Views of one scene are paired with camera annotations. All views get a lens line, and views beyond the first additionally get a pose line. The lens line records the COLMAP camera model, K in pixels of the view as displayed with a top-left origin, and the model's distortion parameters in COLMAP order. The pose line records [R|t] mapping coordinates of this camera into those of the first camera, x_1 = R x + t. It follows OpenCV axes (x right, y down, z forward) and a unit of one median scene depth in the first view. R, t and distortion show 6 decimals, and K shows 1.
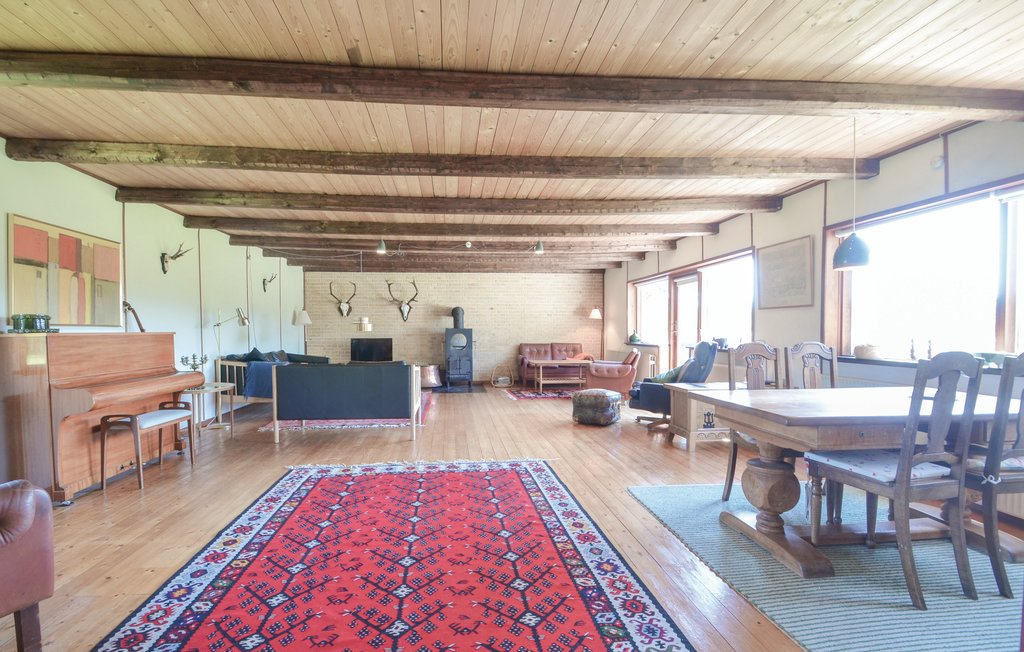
lens RADIAL K [[460.8, 0, 507.7], [0, 460.8, 348.3], [0, 0, 1]] dist [-0.002200, -0.000441]
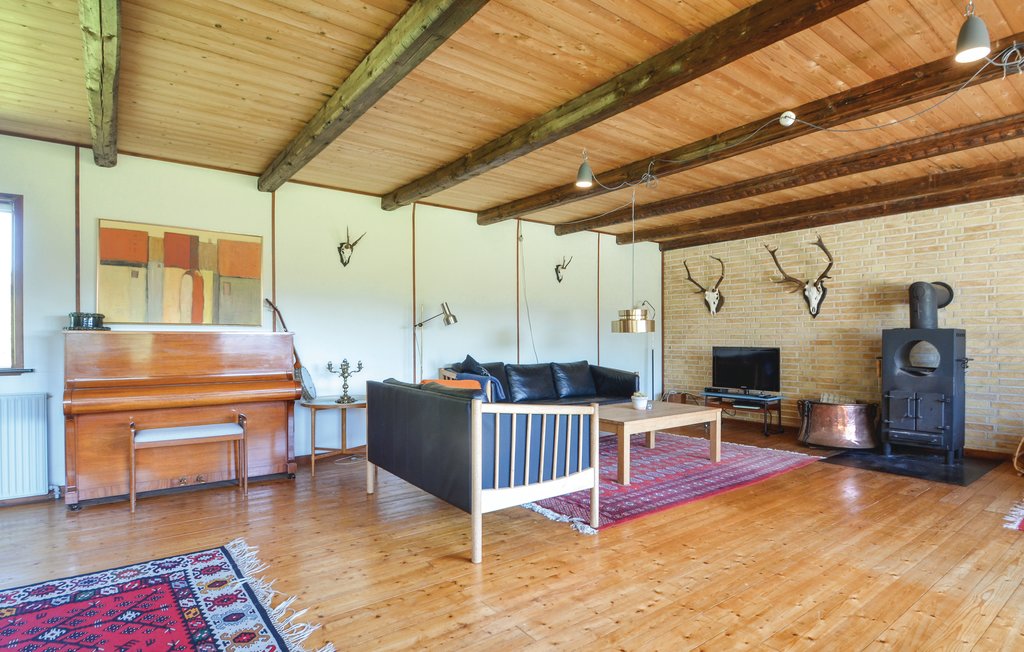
lens RADIAL K [[526.7, 0, 511.0], [0, 526.7, 344.5], [0, 0, 1]] dist [-0.000941, -0.000278]
pose [[0.496825, 0.014799, -0.867724, 0.354984], [-0.037608, 0.999282, -0.004490, -0.026401], [0.867035, 0.034864, 0.497025, 0.981646]]
